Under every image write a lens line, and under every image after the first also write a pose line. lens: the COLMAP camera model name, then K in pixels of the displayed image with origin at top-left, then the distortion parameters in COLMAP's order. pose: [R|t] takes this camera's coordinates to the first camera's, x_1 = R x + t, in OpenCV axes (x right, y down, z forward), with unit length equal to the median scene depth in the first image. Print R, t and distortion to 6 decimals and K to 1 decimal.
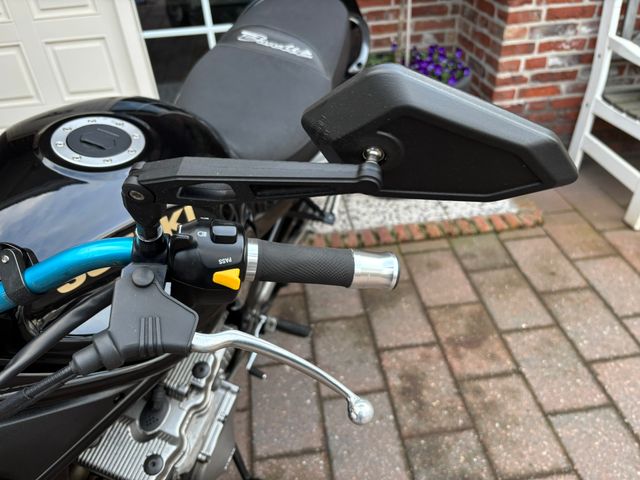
lens RADIAL K [[488.4, 0, 318.9], [0, 488.4, 234.2], [0, 0, 1]] dist [0.029397, -0.053752]
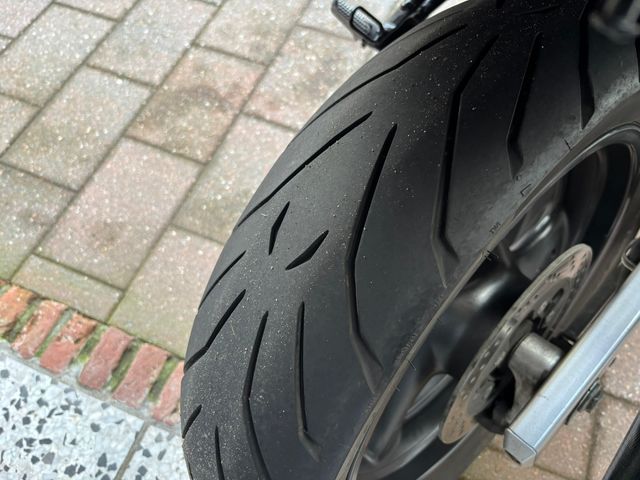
lens RADIAL K [[488.4, 0, 322.8], [0, 488.4, 235.1], [0, 0, 1]] dist [0.029397, -0.053752]
pose [[-0.864067, -0.420546, 0.276638, -0.089523], [0.340326, -0.083126, 0.936626, -0.305101], [-0.370899, 0.903455, 0.214949, 0.753051]]
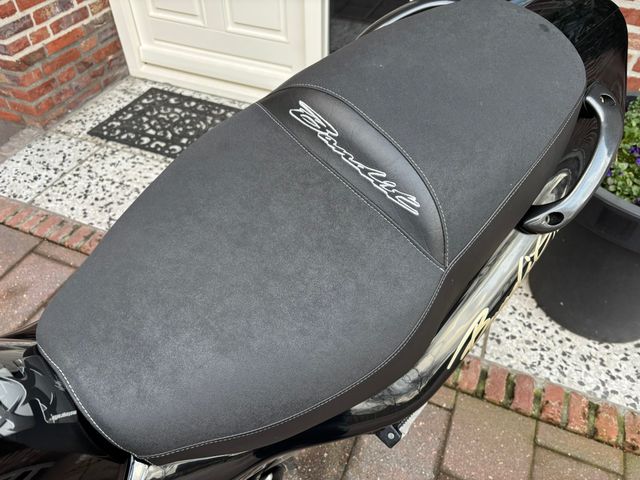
lens RADIAL K [[488.4, 0, 325.5], [0, 488.4, 233.1], [0, 0, 1]] dist [0.029397, -0.053752]
pose [[0.863811, 0.392416, -0.315973, 0.031247], [-0.342826, 0.917397, 0.202122, -0.227084], [0.369189, -0.066271, 0.926989, 0.330594]]
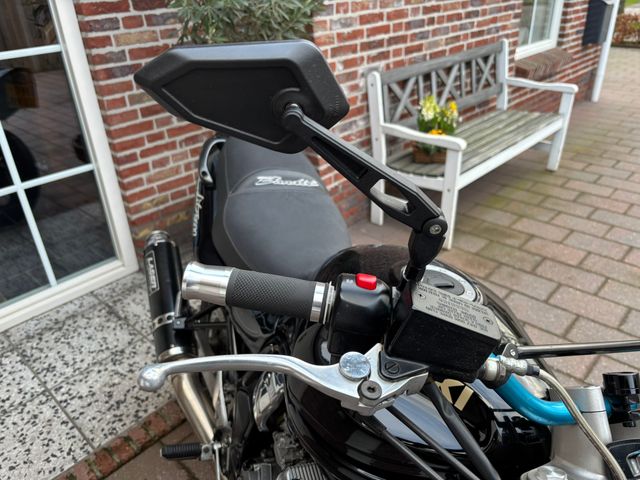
lens RADIAL K [[488.4, 0, 323.5], [0, 488.4, 237.0], [0, 0, 1]] dist [0.029397, -0.053752]
pose [[0.769773, -0.286338, 0.570491, -0.394070], [0.383596, 0.921868, -0.054892, -0.099090], [-0.510200, 0.261093, 0.819467, 0.039266]]
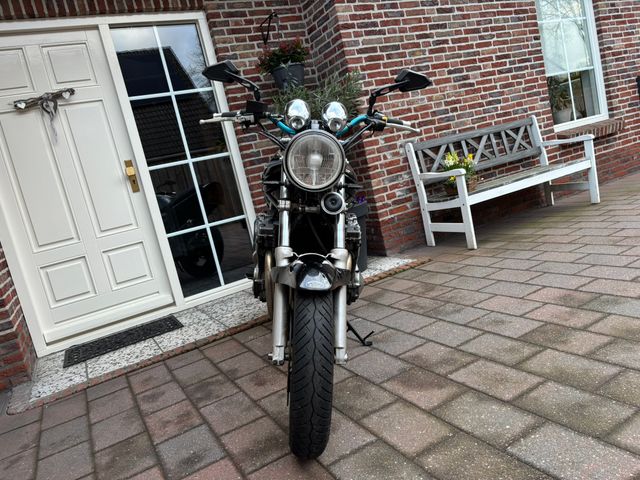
lens RADIAL K [[488.4, 0, 324.0], [0, 488.4, 237.4], [0, 0, 1]] dist [0.029397, -0.053752]
pose [[0.918819, -0.207057, 0.336004, -0.504711], [0.353014, 0.811863, -0.465037, 0.613406], [-0.176500, 0.545899, 0.819050, -0.461013]]
